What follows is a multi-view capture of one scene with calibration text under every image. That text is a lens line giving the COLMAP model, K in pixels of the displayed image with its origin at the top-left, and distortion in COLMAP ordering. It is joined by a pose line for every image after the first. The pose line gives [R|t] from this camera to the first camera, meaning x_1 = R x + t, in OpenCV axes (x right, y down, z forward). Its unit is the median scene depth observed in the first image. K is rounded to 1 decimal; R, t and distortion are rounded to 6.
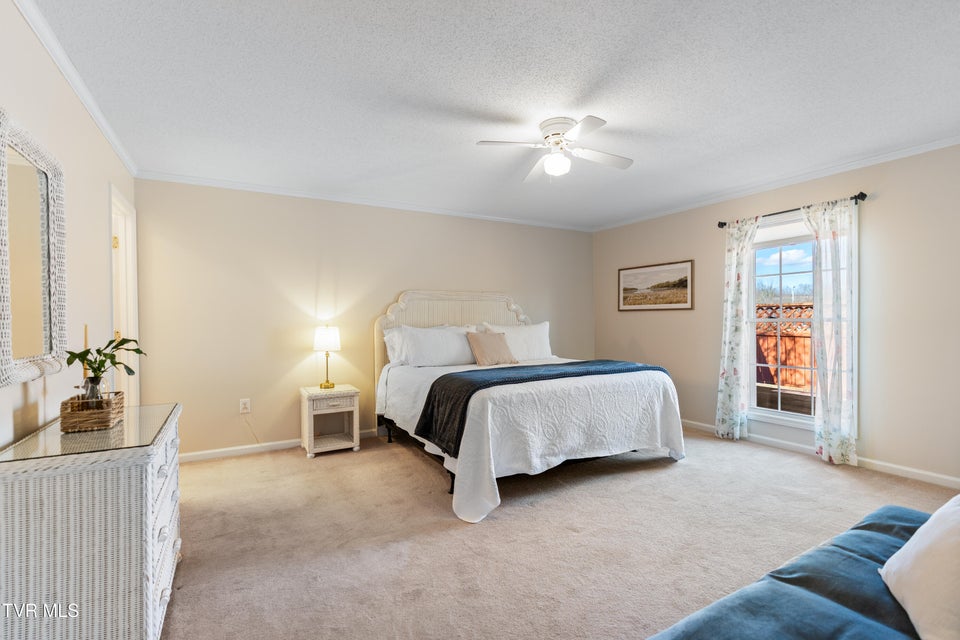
lens RADIAL K [[442.5, 0, 479.0], [0, 442.5, 319.9], [0, 0, 1]] dist [-0.013888, 0.006351]
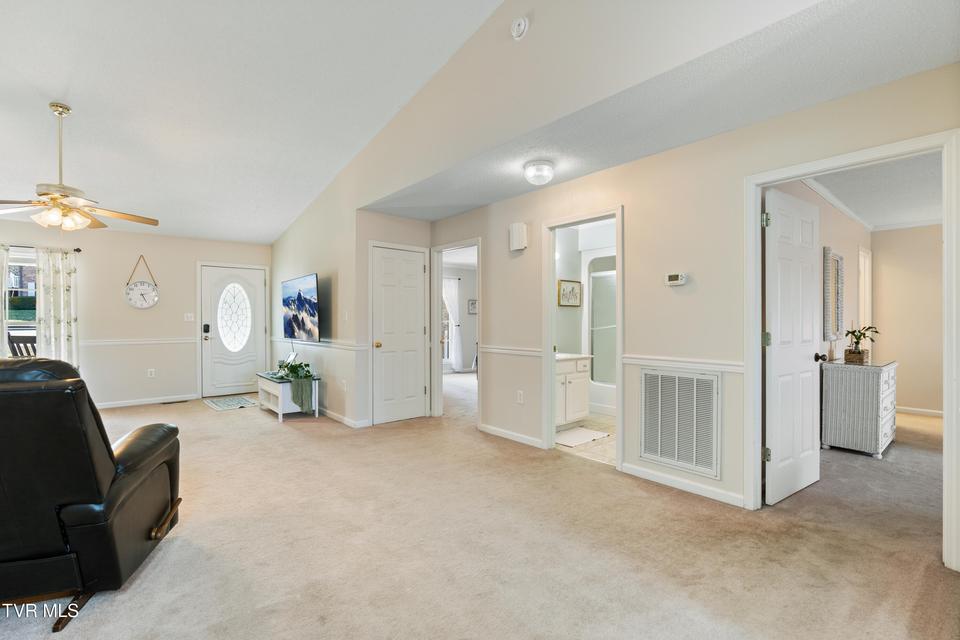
lens RADIAL K [[442.5, 0, 477.4], [0, 442.5, 325.5], [0, 0, 1]] dist [-0.013888, 0.006351]
pose [[0.192140, 0.017238, -0.981216, 1.132745], [0.005408, 0.999812, 0.018623, -0.017659], [0.981353, -0.008885, 0.192011, -1.562210]]
